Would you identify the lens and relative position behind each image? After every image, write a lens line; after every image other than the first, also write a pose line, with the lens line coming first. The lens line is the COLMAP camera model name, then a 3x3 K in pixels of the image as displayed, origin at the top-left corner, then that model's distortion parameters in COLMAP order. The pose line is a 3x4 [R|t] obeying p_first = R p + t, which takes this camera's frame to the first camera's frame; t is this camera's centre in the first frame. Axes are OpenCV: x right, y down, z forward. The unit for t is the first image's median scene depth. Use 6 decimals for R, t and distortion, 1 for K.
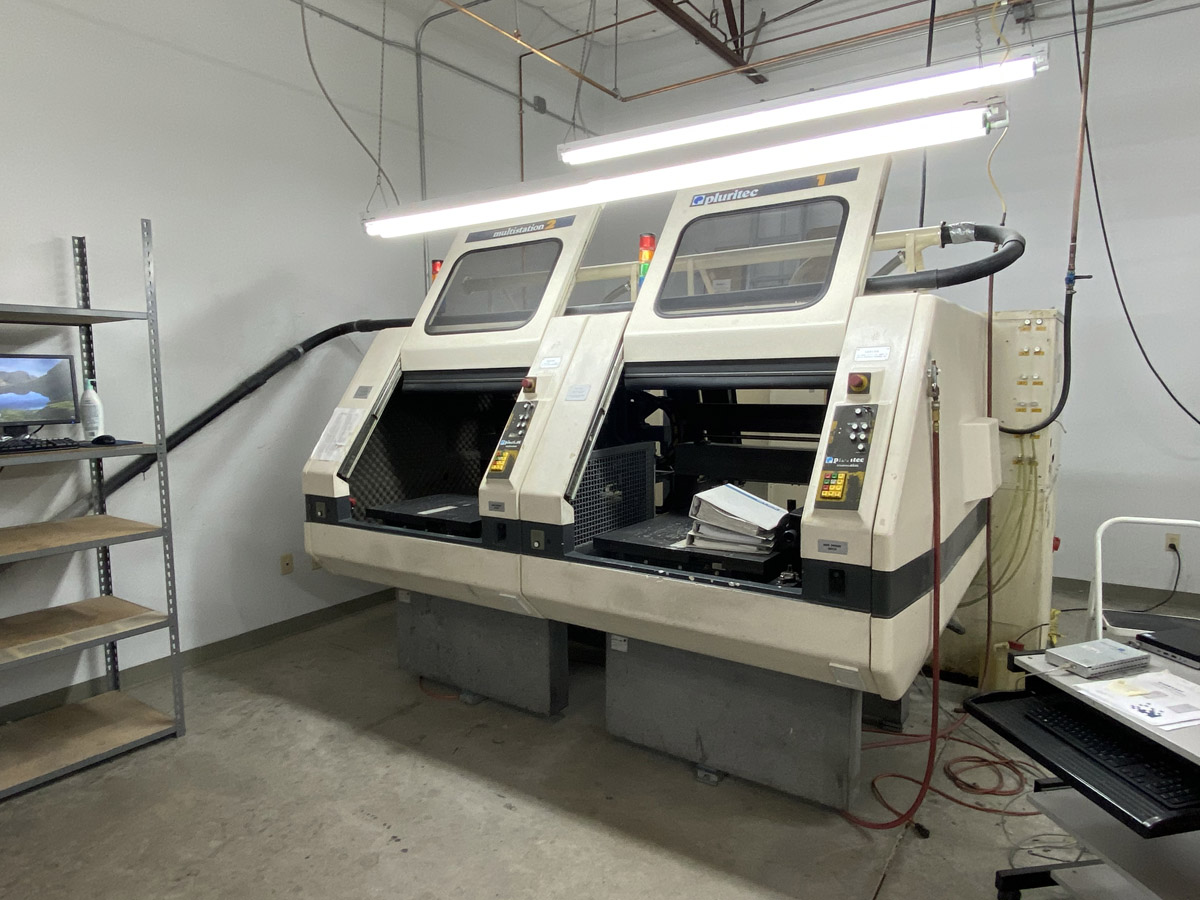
lens RADIAL K [[739.1, 0, 602.4], [0, 739.1, 457.6], [0, 0, 1]] dist [0.005218, 0.001704]
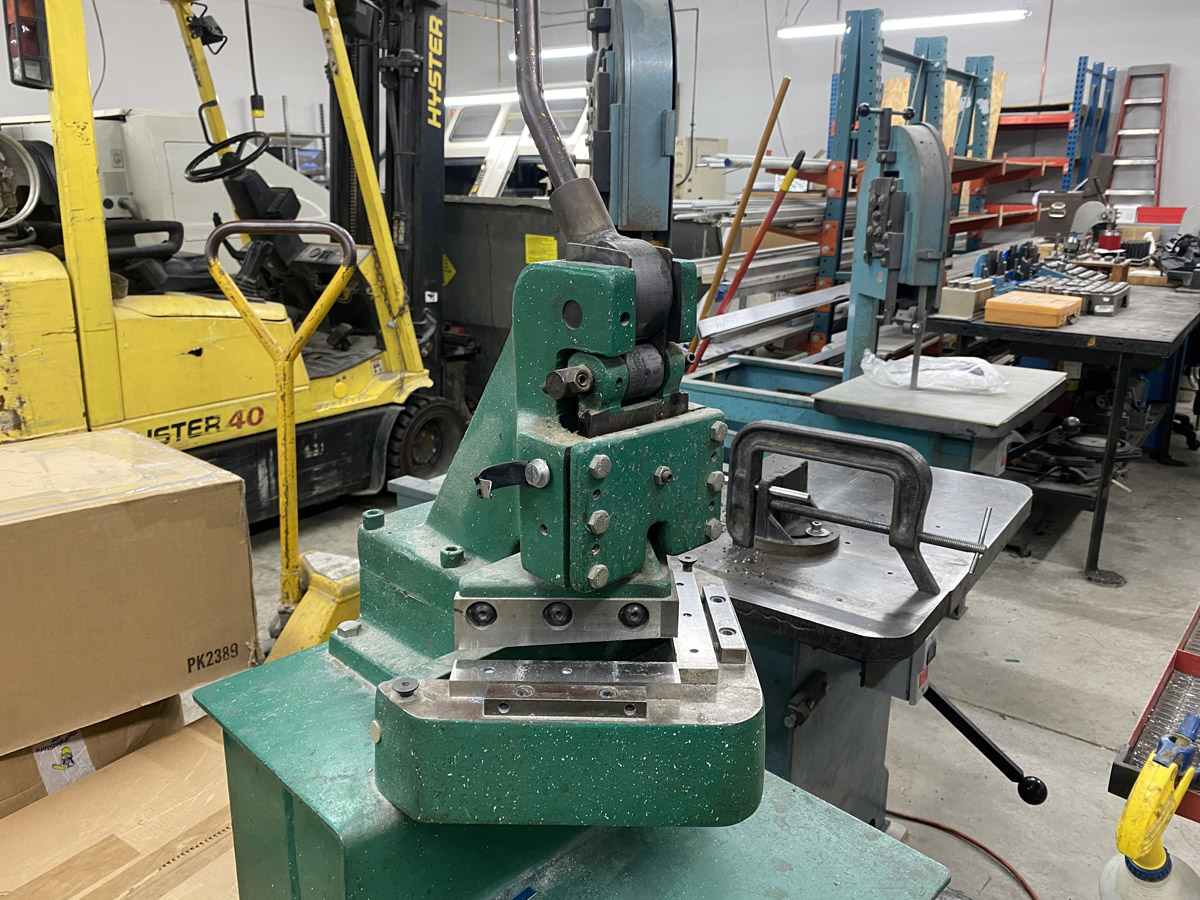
lens RADIAL K [[936.4, 0, 598.3], [0, 936.4, 449.0], [0, 0, 1]] dist [-0.008186, -0.000011]
pose [[0.999135, 0.023792, -0.034115, 0.504791], [-0.017453, 0.984353, 0.175340, 0.361279], [0.037753, -0.174593, 0.983917, -2.824072]]
